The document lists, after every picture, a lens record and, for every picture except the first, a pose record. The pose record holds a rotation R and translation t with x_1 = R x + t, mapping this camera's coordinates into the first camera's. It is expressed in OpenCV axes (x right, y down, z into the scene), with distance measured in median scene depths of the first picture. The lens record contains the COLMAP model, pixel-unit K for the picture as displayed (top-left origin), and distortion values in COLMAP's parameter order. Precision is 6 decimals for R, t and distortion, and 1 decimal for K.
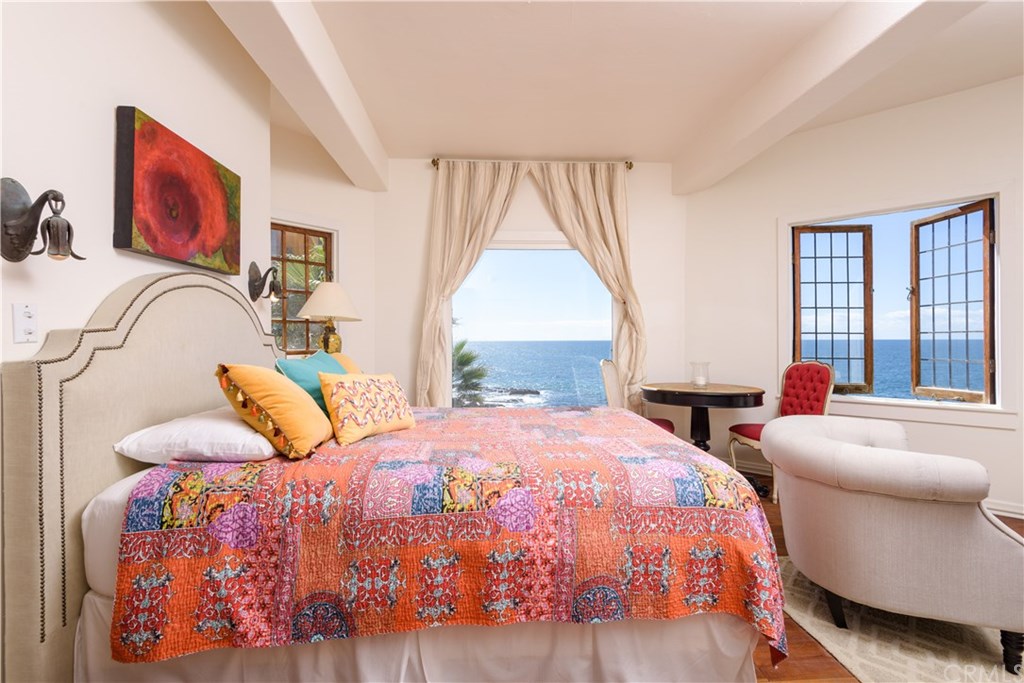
lens RADIAL K [[466.0, 0, 510.2], [0, 466.0, 334.9], [0, 0, 1]] dist [0.033546, -0.022604]
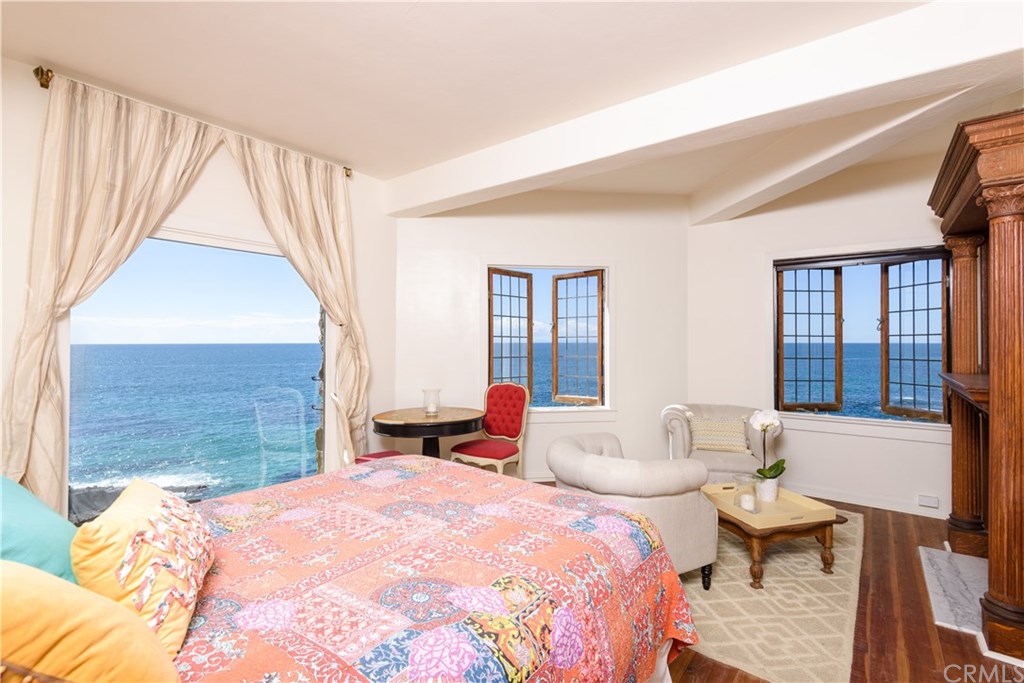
lens RADIAL K [[466.0, 0, 510.2], [0, 466.0, 334.9], [0, 0, 1]] dist [0.033546, -0.022604]
pose [[0.648796, 0.012589, 0.760858, -0.270754], [-0.010859, 0.999915, -0.007286, -0.057314], [-0.760885, -0.003535, 0.648877, 0.220303]]
